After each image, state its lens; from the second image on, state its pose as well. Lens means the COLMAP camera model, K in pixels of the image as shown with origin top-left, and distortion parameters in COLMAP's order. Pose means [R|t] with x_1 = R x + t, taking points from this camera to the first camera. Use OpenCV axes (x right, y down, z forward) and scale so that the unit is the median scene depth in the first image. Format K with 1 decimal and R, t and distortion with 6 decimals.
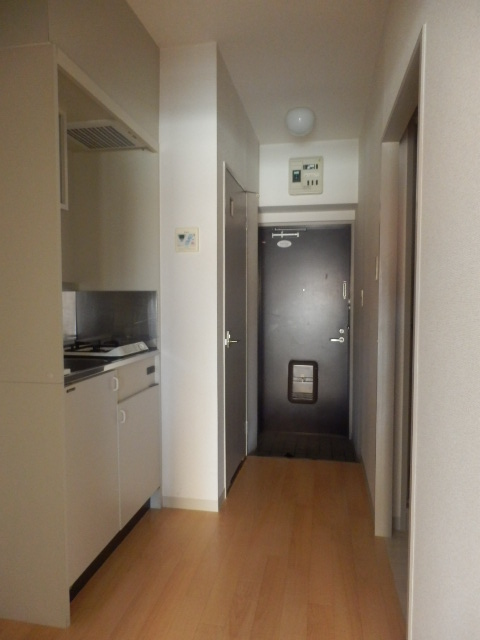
lens RADIAL K [[442.8, 0, 239.9], [0, 442.8, 319.5], [0, 0, 1]] dist [-0.005319, -0.000259]
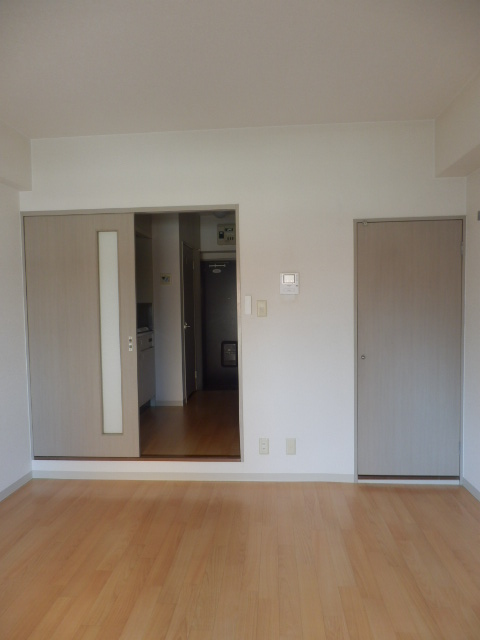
lens RADIAL K [[442.8, 0, 238.9], [0, 442.8, 319.1], [0, 0, 1]] dist [-0.005319, -0.000259]
pose [[0.993420, -0.023287, 0.112139, -0.008816], [0.023720, 0.999715, -0.002525, 0.019067], [-0.112048, 0.005169, 0.993689, -0.806950]]
